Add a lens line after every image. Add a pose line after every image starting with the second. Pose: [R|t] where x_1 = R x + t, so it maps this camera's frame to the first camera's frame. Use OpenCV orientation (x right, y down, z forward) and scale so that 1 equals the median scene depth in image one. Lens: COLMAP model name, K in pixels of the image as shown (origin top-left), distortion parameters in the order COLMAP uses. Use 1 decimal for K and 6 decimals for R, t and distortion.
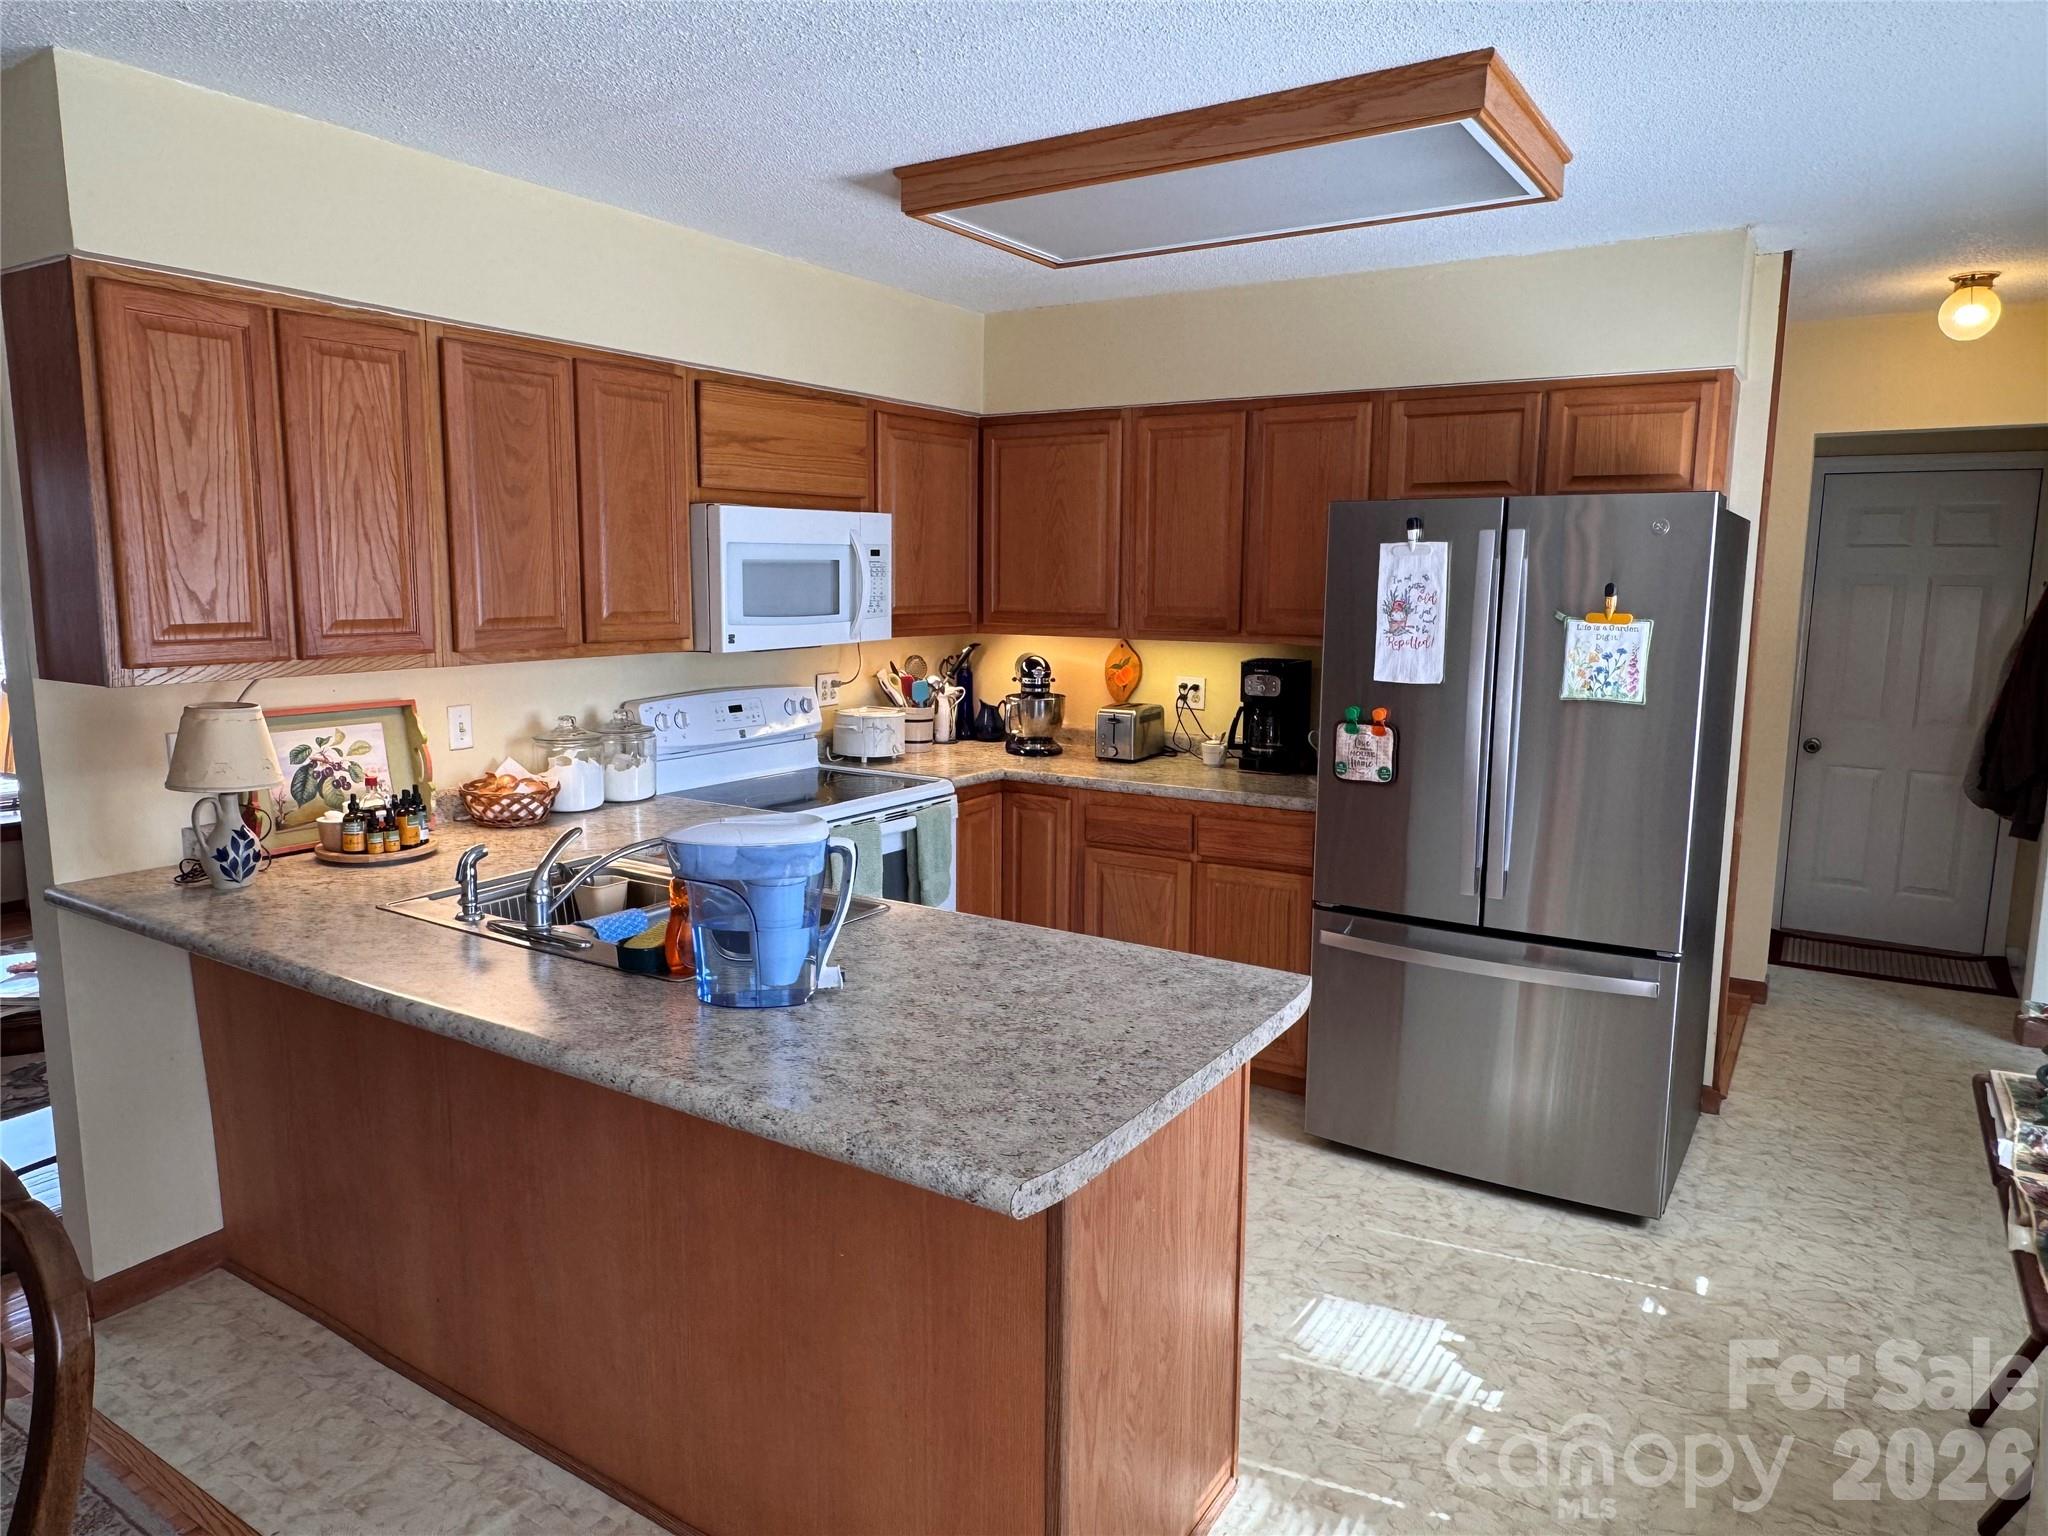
lens RADIAL K [[1311.2, 0, 1012.1], [0, 1311.2, 766.1], [0, 0, 1]] dist [-0.001382, 0.001996]
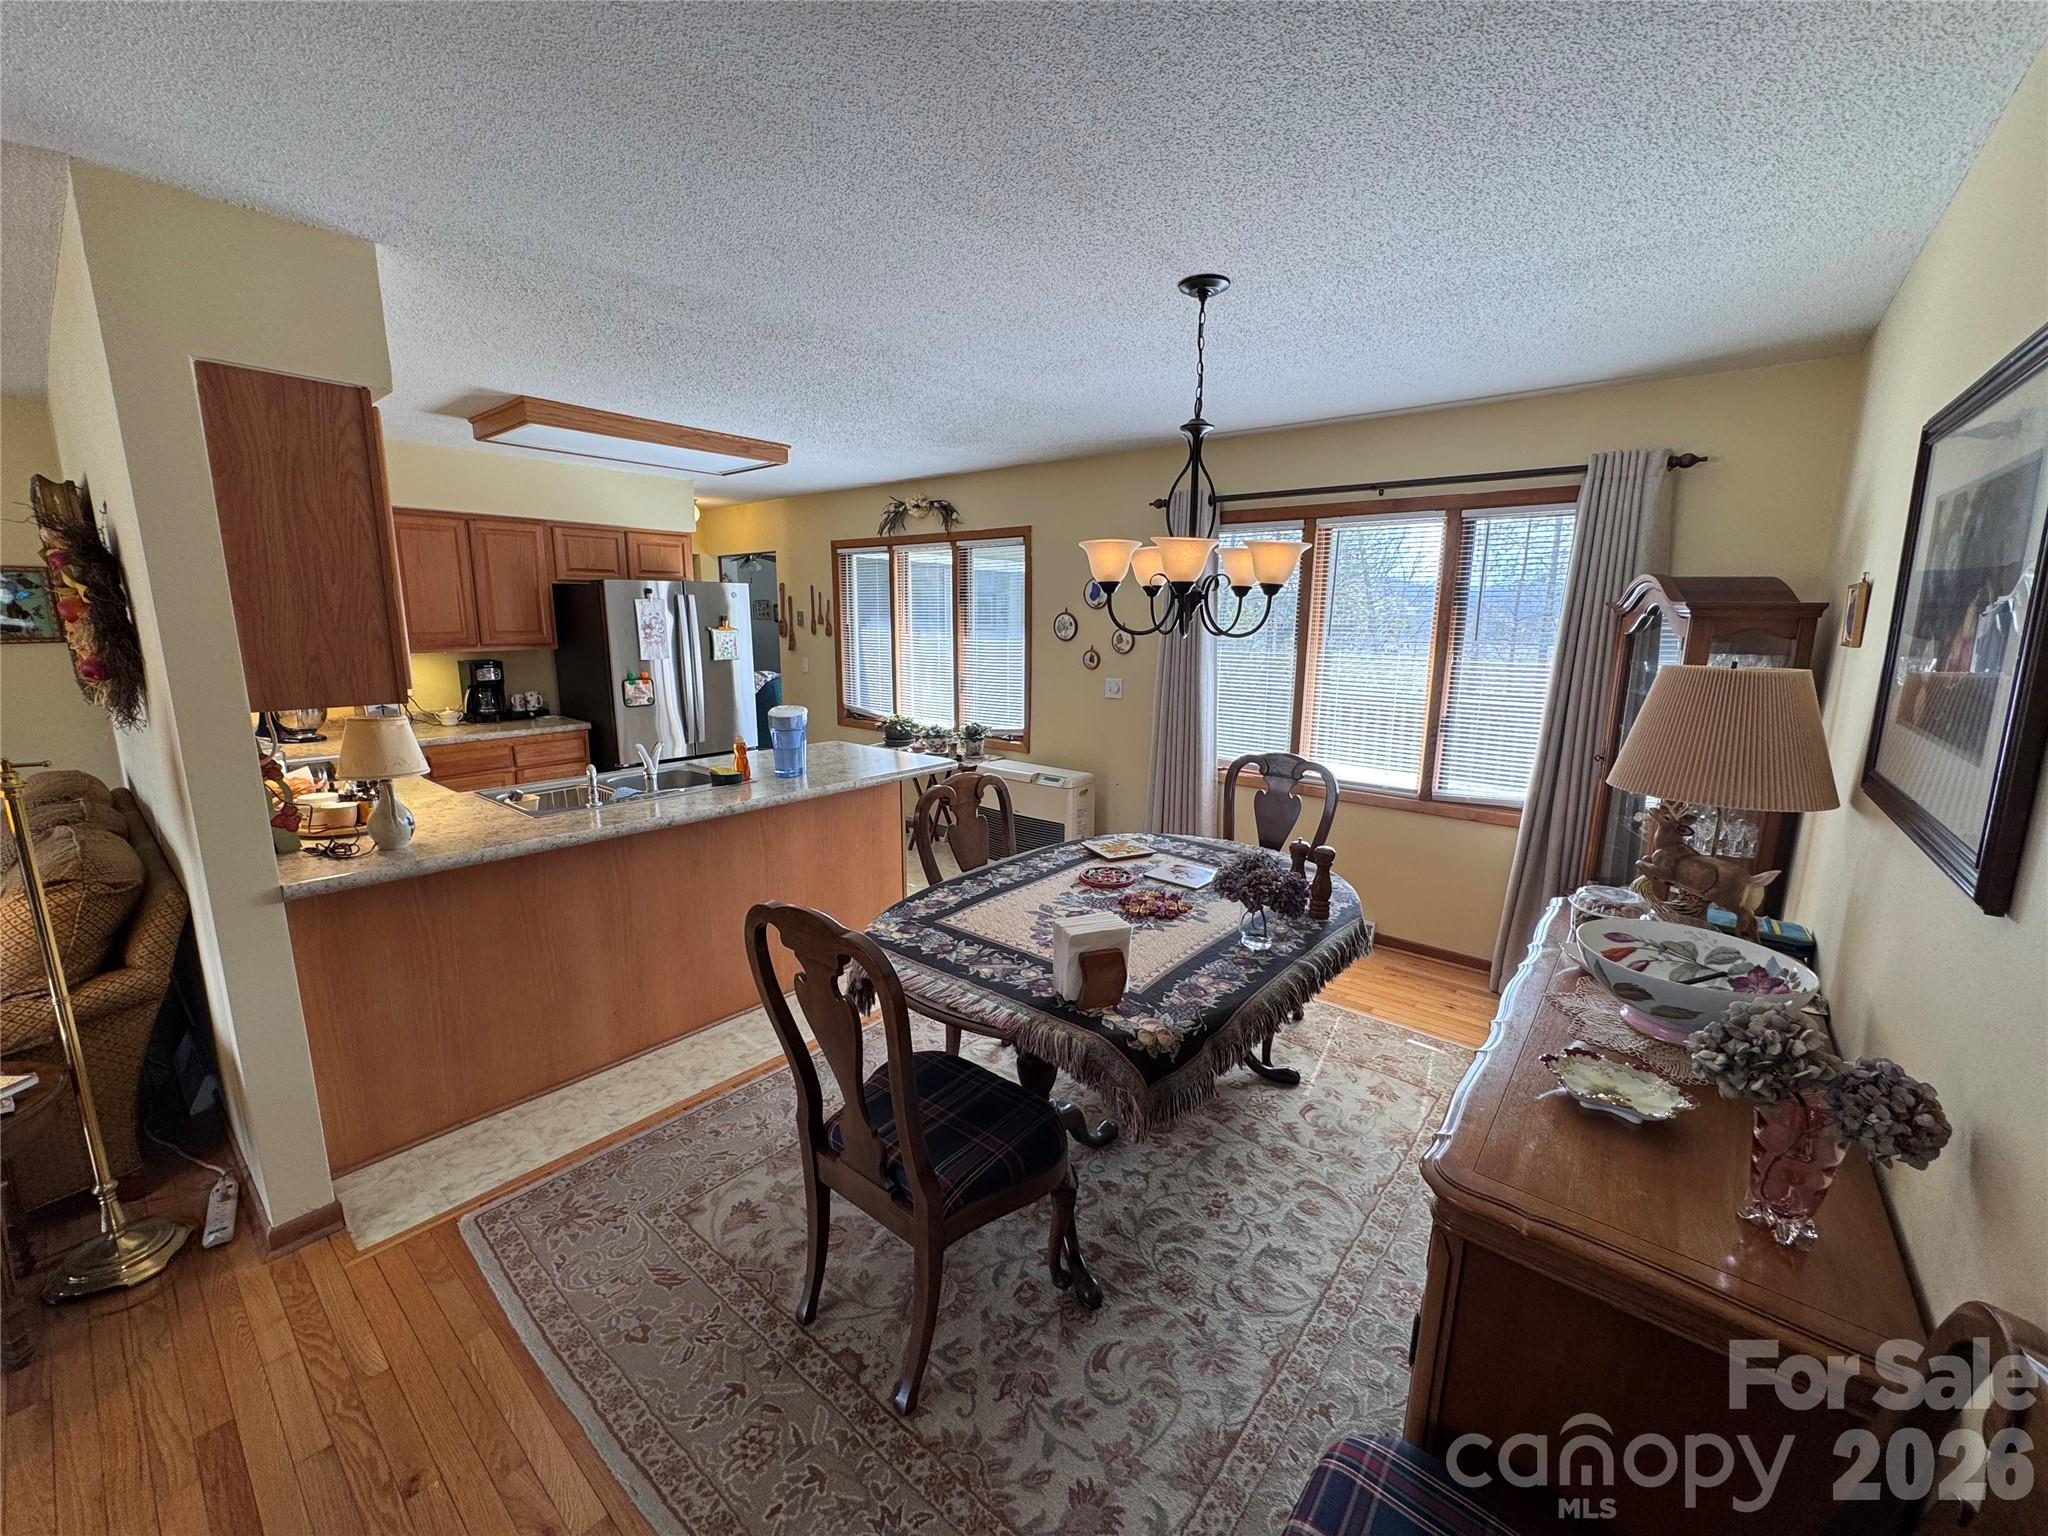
lens RADIAL K [[815.0, 0, 1022.7], [0, 815.0, 761.3], [0, 0, 1]] dist [-0.000553, 0.000123]
pose [[0.114225, -0.182355, 0.976575, -1.094010], [0.137863, 0.976408, 0.166199, -0.038668], [-0.983843, 0.115650, 0.136670, 0.181995]]
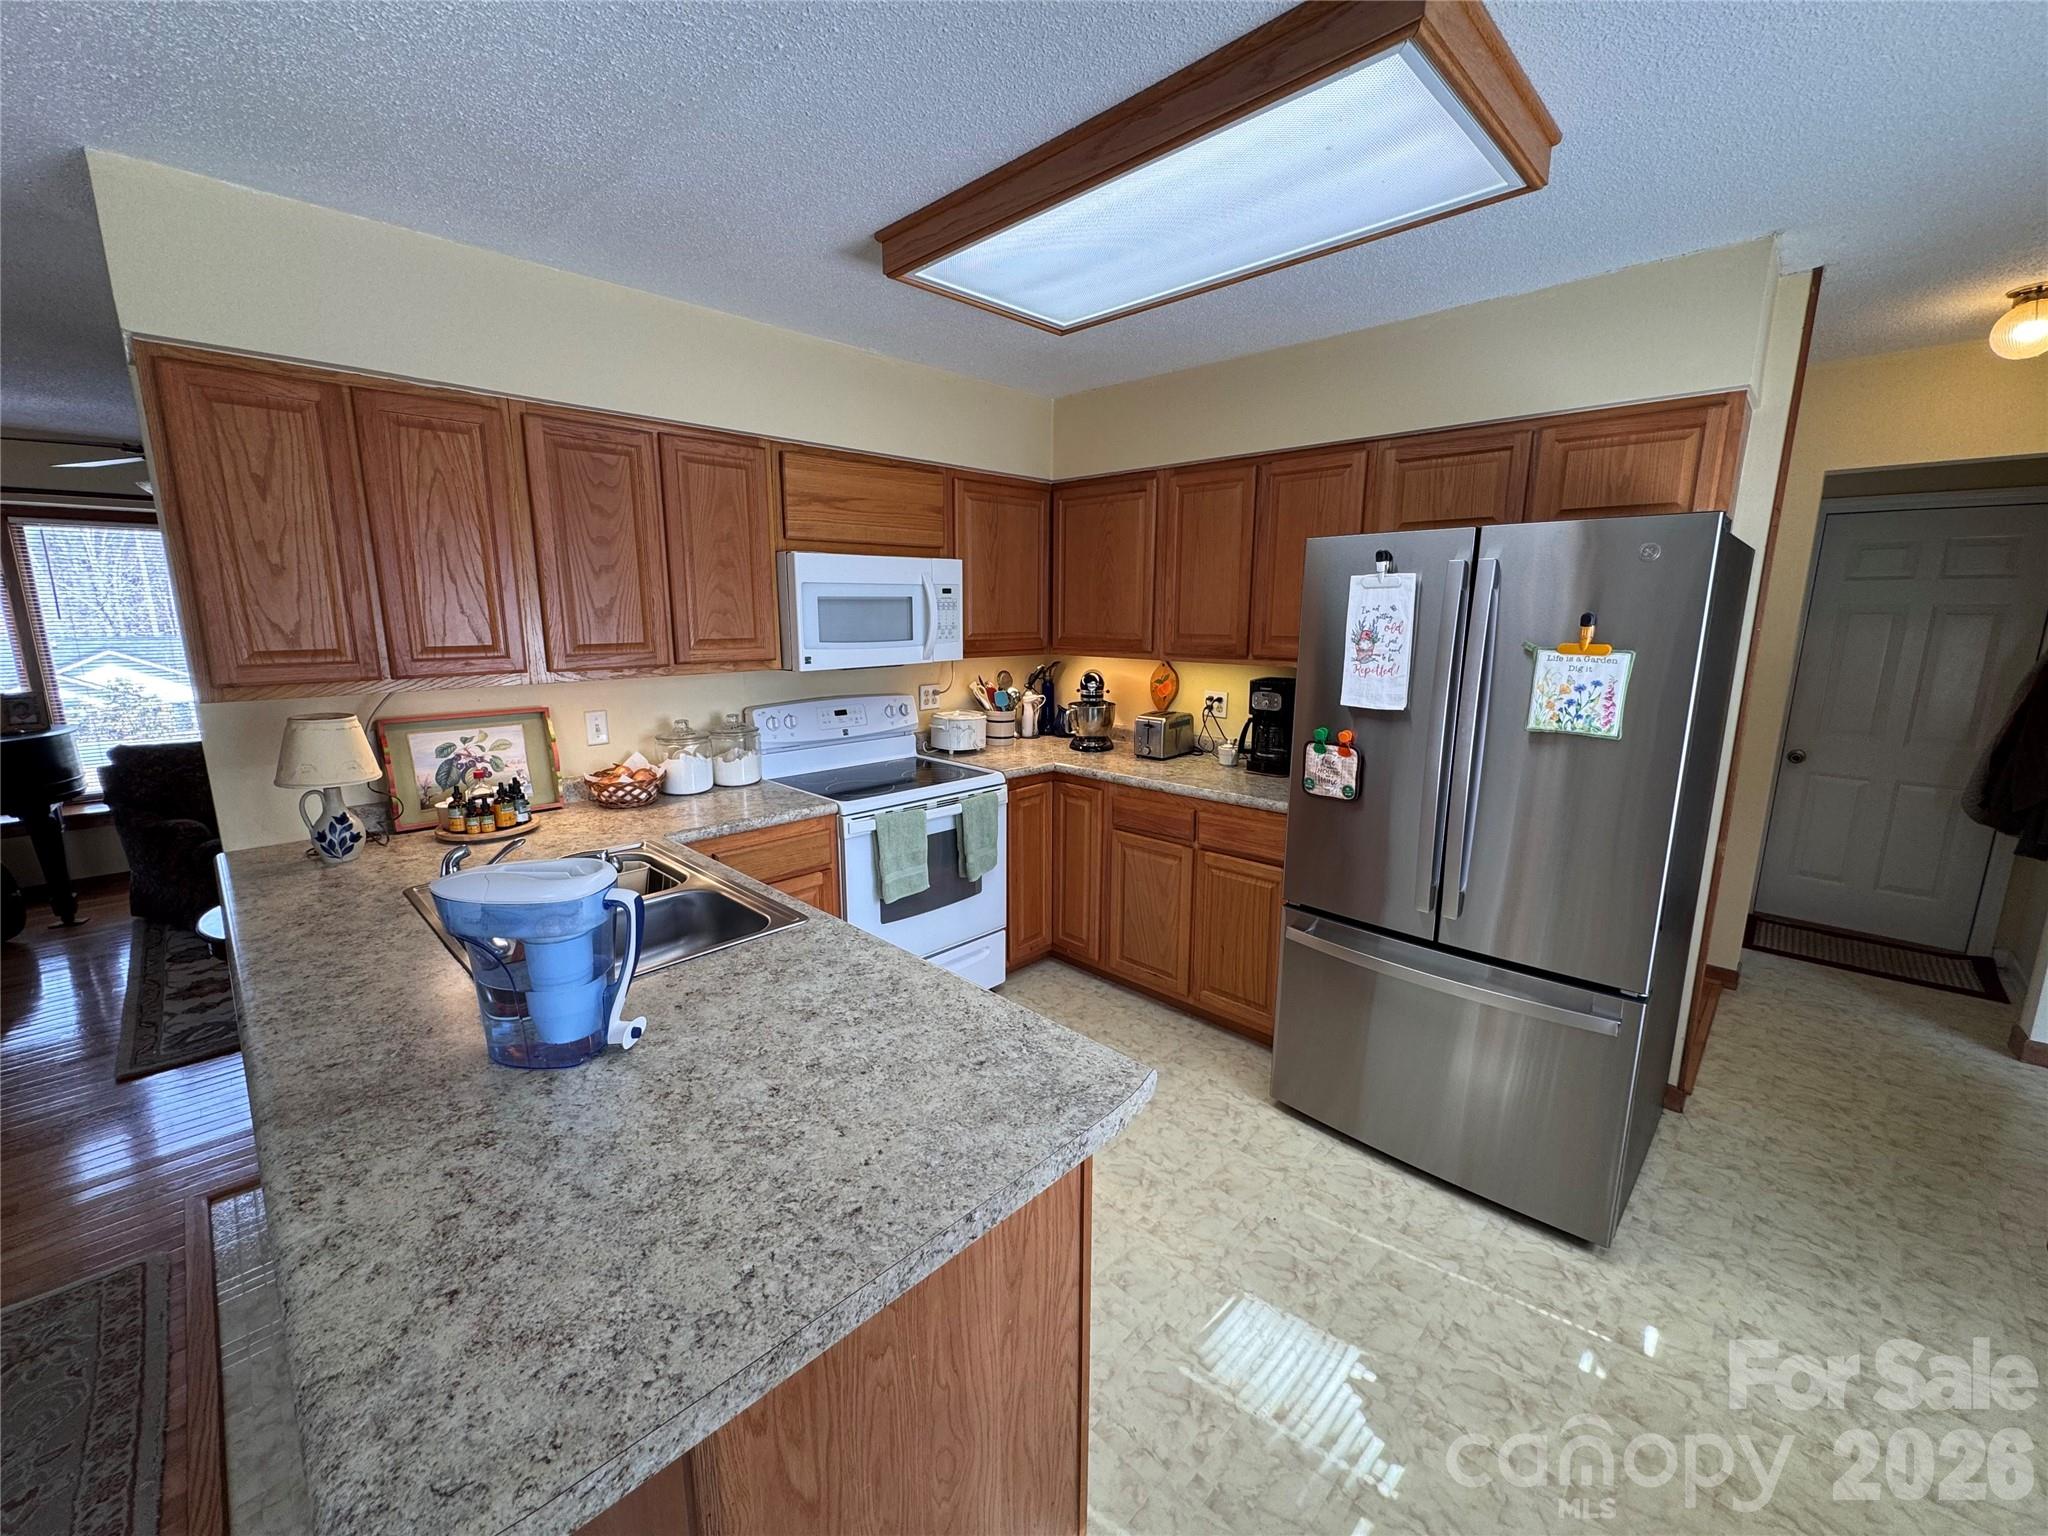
lens RADIAL K [[815.0, 0, 1020.6], [0, 815.0, 765.3], [0, 0, 1]] dist [-0.000553, 0.000123]
pose [[0.979674, 0.033247, -0.197824, 0.157924], [-0.024634, 0.998645, 0.045843, -0.041422], [0.199080, -0.040038, 0.979165, 0.302175]]
